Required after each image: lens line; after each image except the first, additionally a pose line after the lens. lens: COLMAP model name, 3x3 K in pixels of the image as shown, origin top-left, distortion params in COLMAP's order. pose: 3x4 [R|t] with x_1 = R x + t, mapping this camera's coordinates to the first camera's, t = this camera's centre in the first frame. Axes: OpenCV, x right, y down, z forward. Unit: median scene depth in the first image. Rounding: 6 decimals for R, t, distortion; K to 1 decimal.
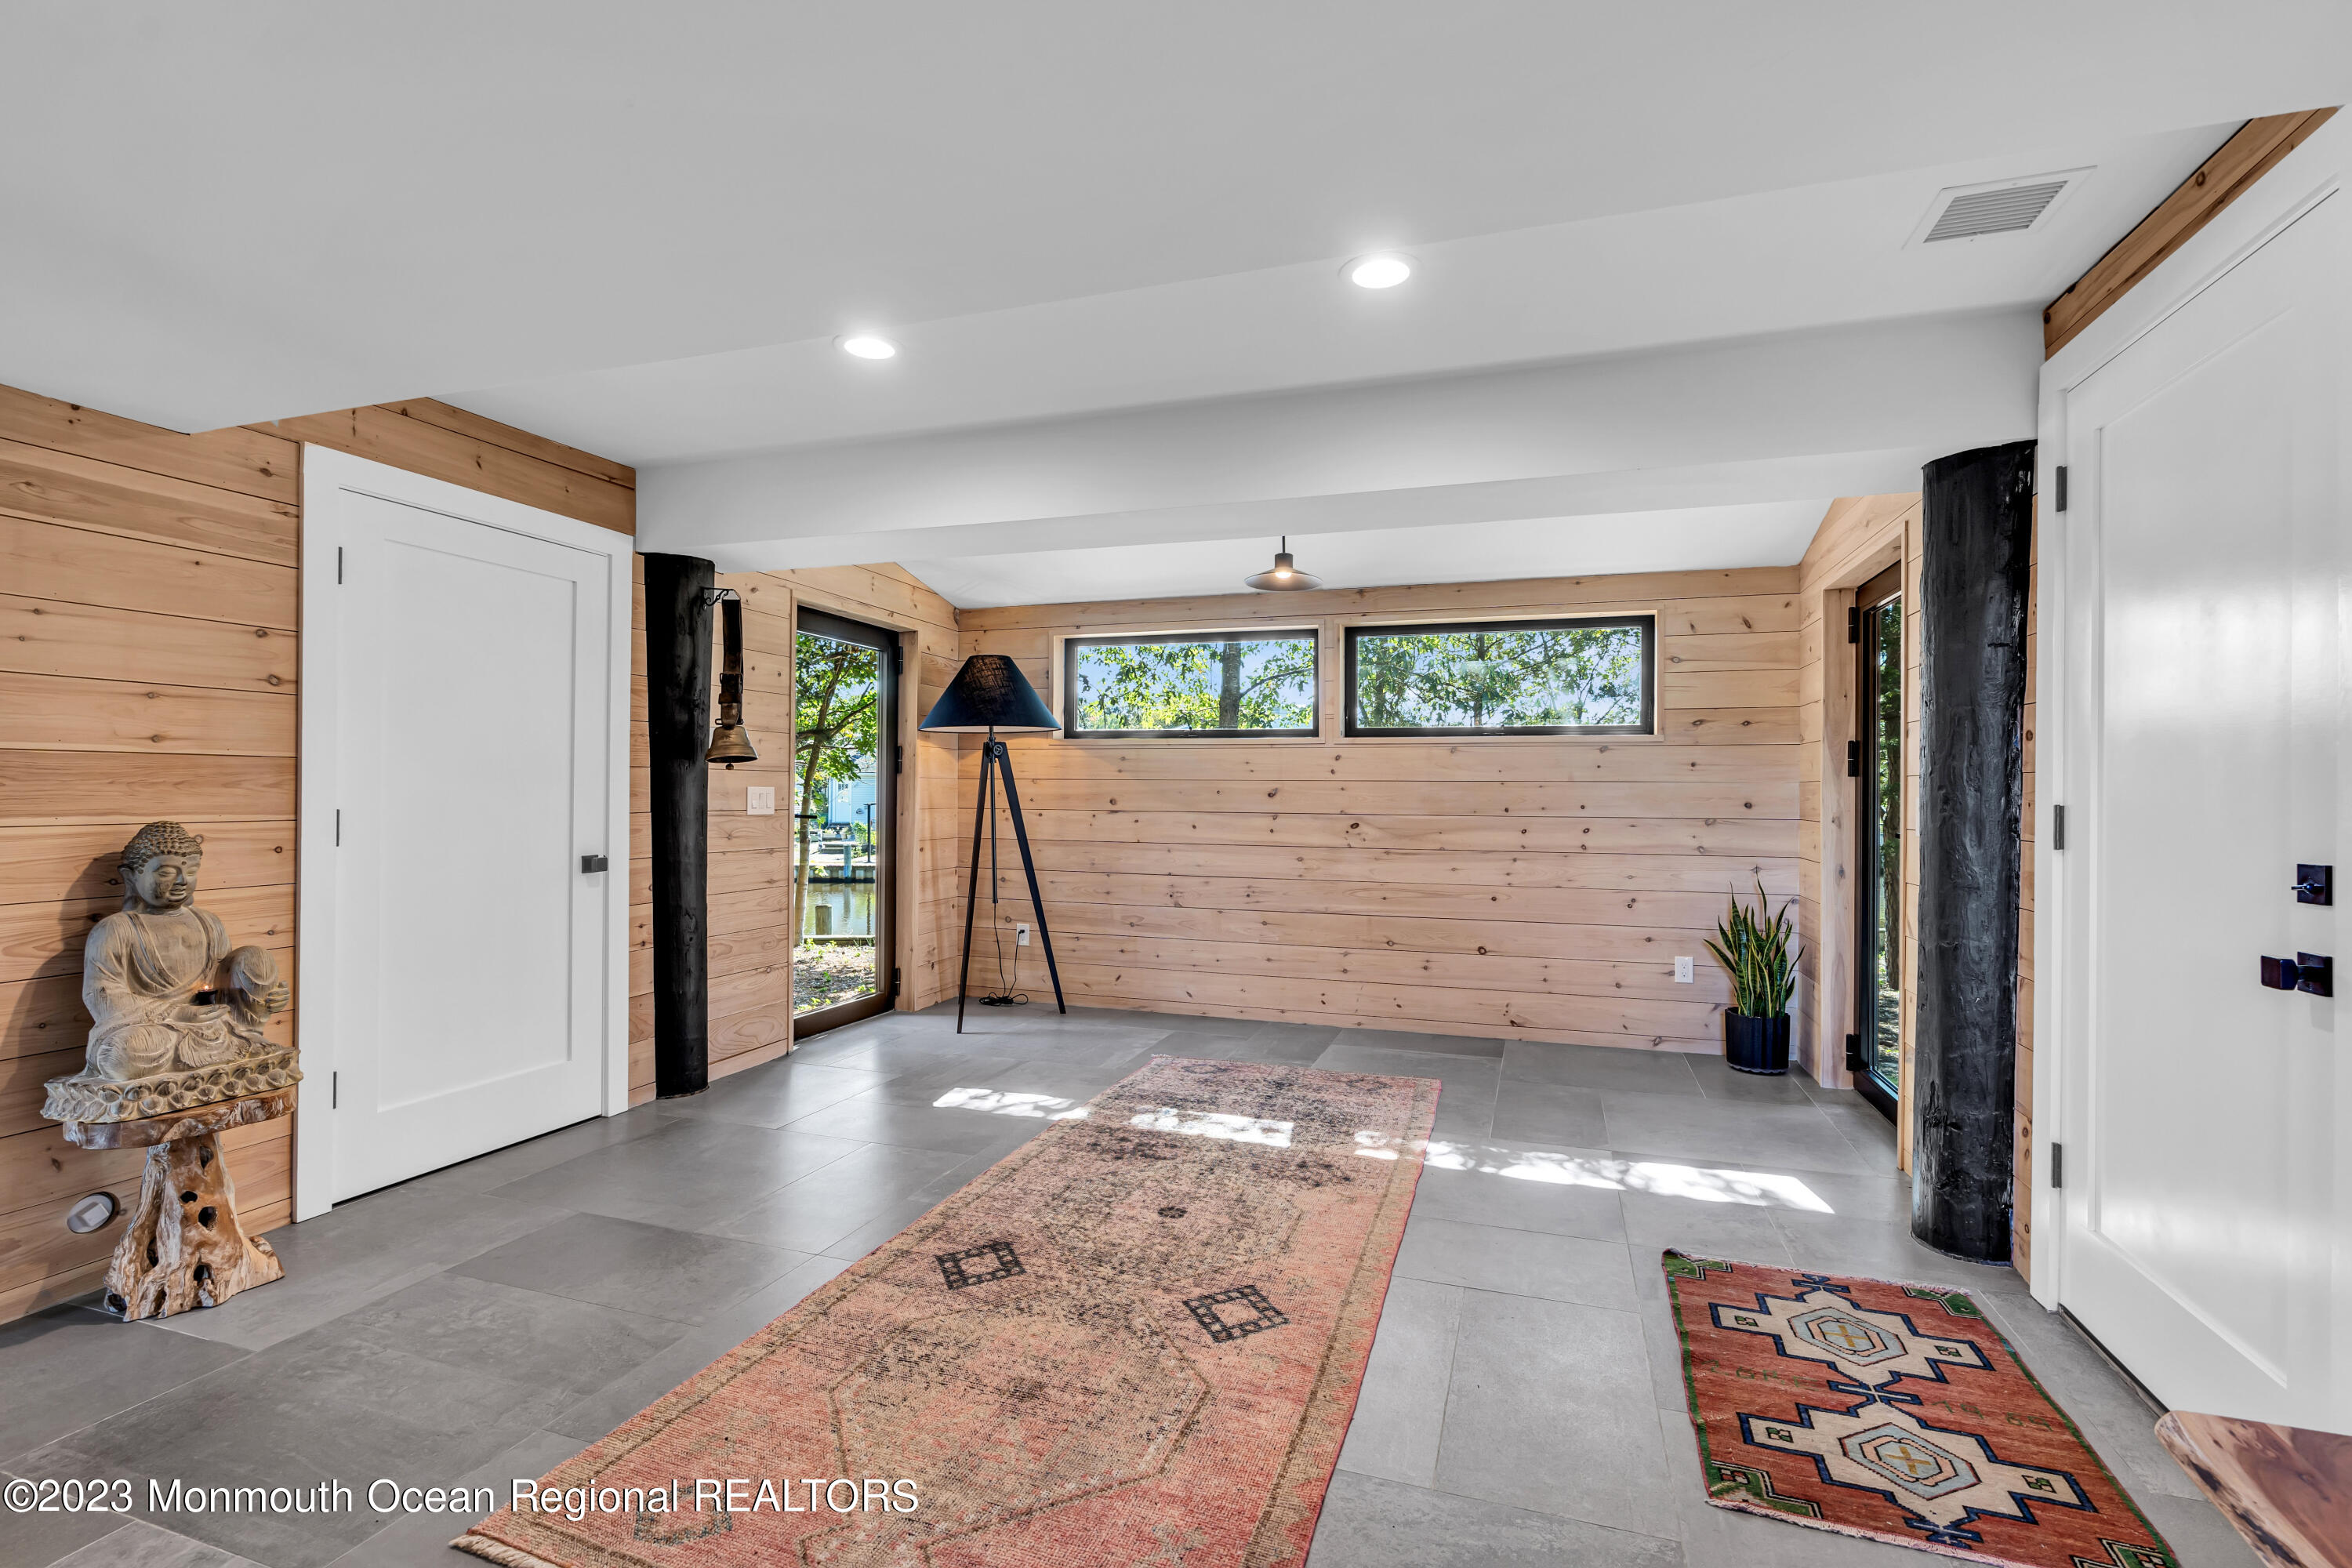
lens RADIAL K [[1057.0, 0, 1186.3], [0, 1057.0, 787.6], [0, 0, 1]] dist [0.002392, 0.000683]
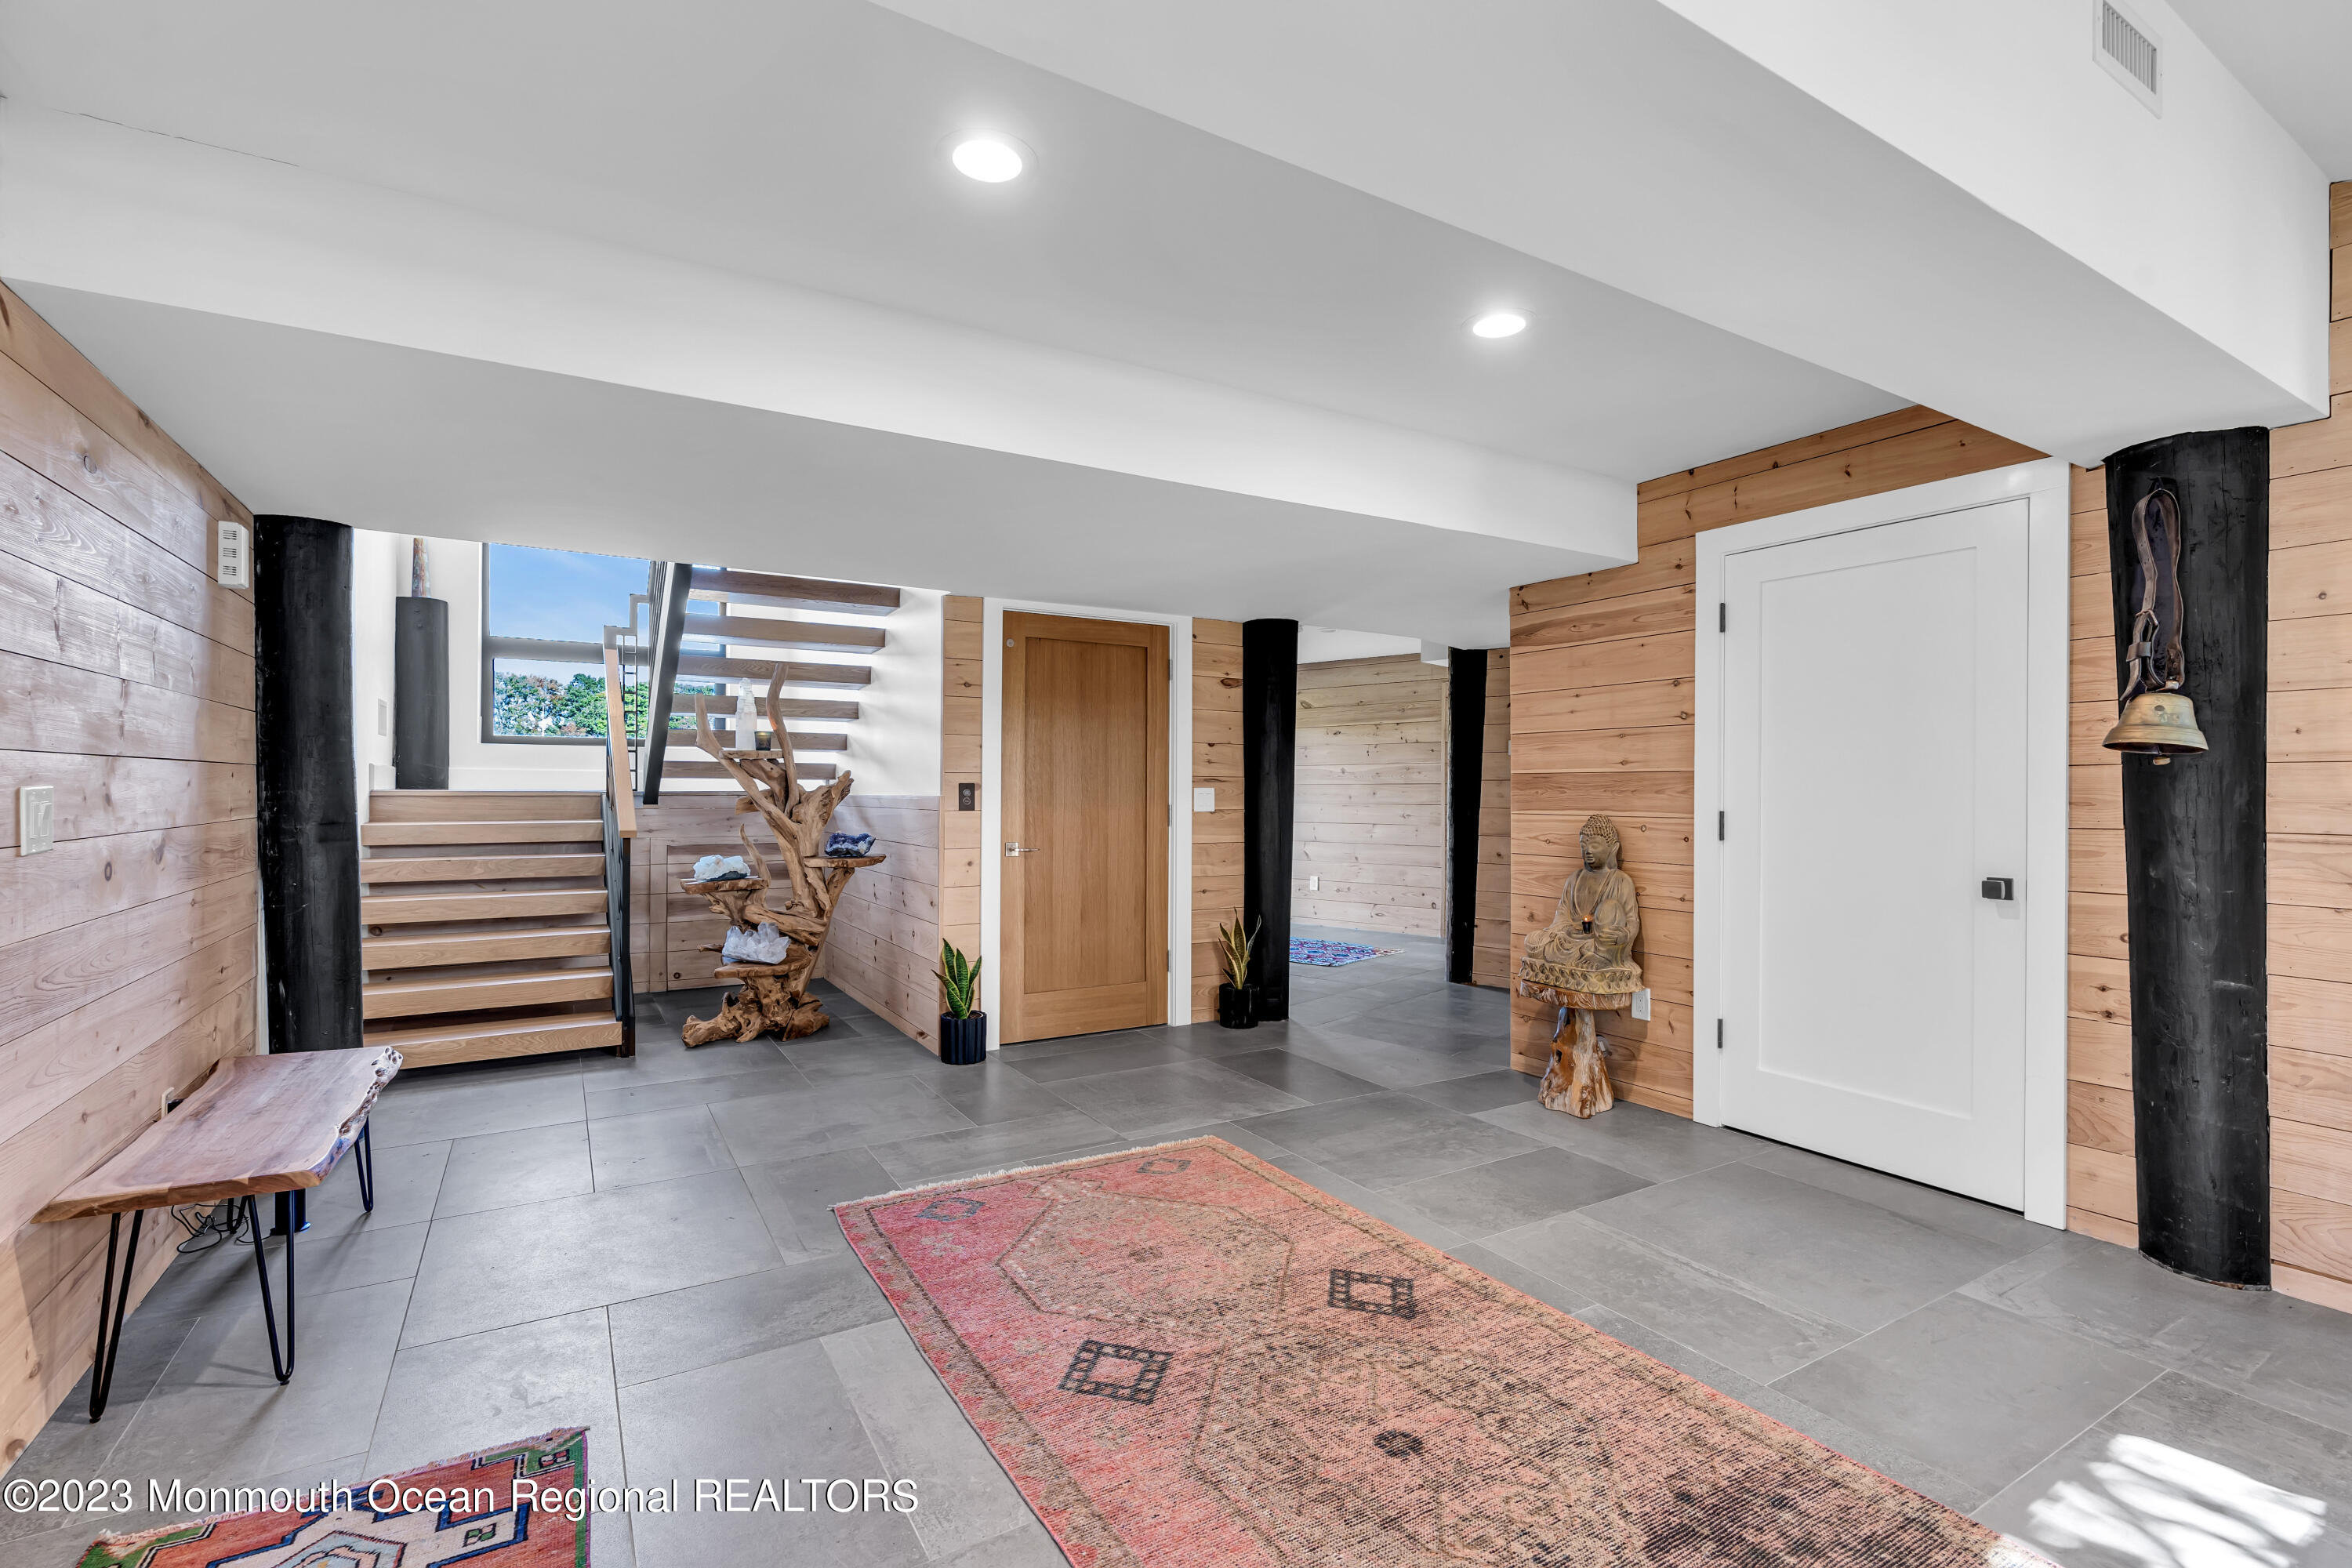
lens RADIAL K [[1057.0, 0, 1187.4], [0, 1057.0, 792.7], [0, 0, 1]] dist [0.002392, 0.000683]
pose [[-0.643923, -0.009433, -0.765032, 0.634997], [-0.006710, 0.999955, -0.006682, 0.012737], [0.765061, 0.000830, -0.643957, 1.478452]]
